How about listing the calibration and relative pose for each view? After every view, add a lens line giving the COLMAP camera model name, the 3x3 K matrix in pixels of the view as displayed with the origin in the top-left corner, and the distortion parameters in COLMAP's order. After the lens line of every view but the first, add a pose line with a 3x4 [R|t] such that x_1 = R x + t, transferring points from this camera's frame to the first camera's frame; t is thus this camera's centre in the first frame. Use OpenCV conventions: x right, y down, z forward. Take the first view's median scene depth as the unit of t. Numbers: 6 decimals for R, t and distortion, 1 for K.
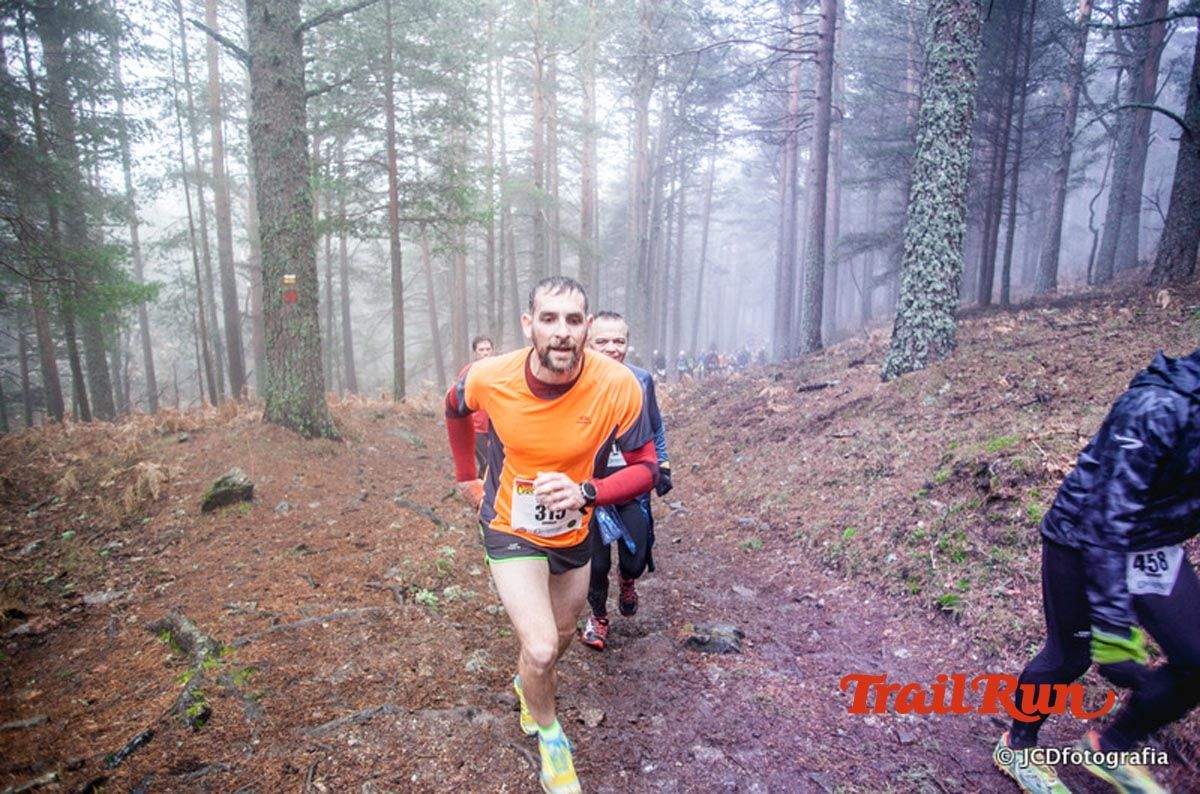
lens RADIAL K [[731.8, 0, 606.6], [0, 731.8, 402.2], [0, 0, 1]] dist [-0.092303, 0.049586]
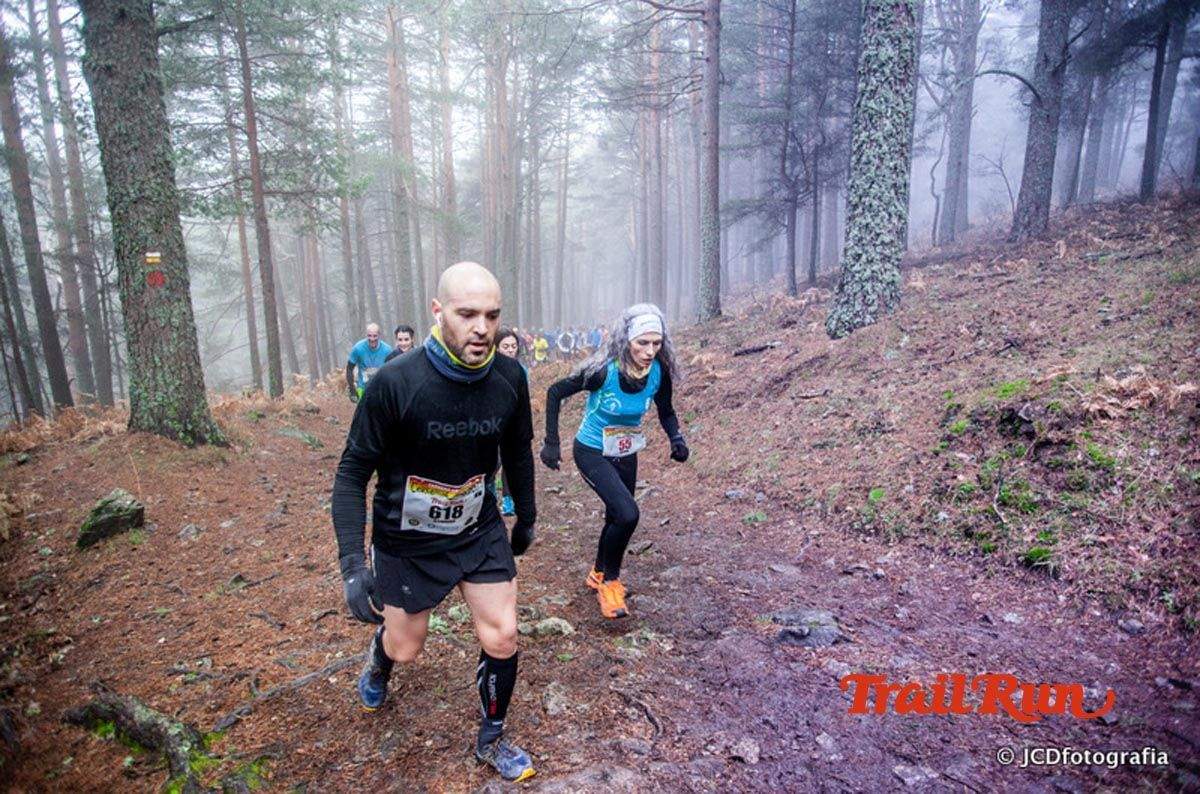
lens RADIAL K [[732.2, 0, 606.9], [0, 732.2, 405.3], [0, 0, 1]] dist [-0.092373, 0.051984]
pose [[0.977633, -0.072399, 0.197463, -0.134160], [0.066636, 0.997139, 0.035683, 0.006362], [-0.199482, -0.021727, 0.979661, 0.113718]]
